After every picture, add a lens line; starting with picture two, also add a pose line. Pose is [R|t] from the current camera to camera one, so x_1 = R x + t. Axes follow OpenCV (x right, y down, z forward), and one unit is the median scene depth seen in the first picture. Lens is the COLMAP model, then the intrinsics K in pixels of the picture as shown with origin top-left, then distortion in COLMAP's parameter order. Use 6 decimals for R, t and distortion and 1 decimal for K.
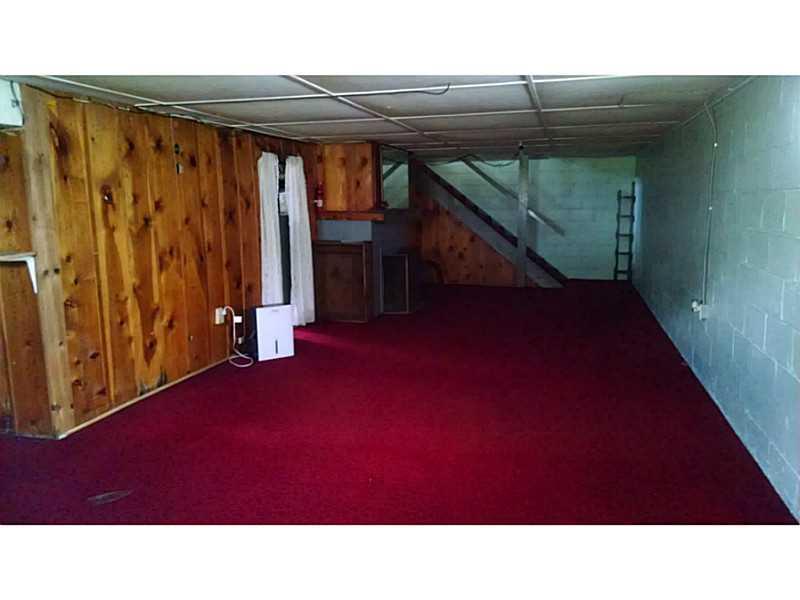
lens RADIAL K [[630.5, 0, 400.0], [0, 630.5, 300.0], [0, 0, 1]] dist [-0.004643, -0.007126]
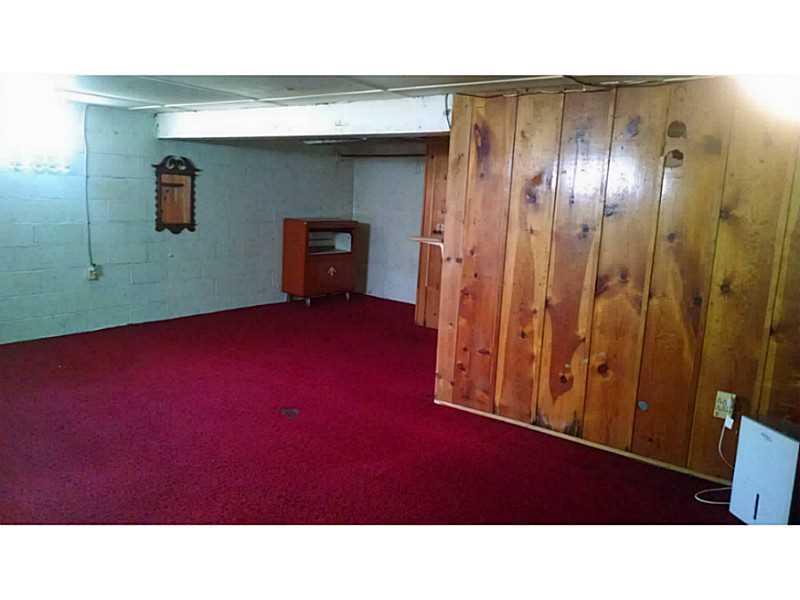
lens RADIAL K [[604.2, 0, 400.0], [0, 604.2, 300.0], [0, 0, 1]] dist [0.007038, 0.001524]
pose [[-0.369689, 0.154007, -0.916303, 0.448094], [-0.184439, 0.954380, 0.234820, -0.197640], [0.910666, 0.255812, -0.324419, 1.194344]]
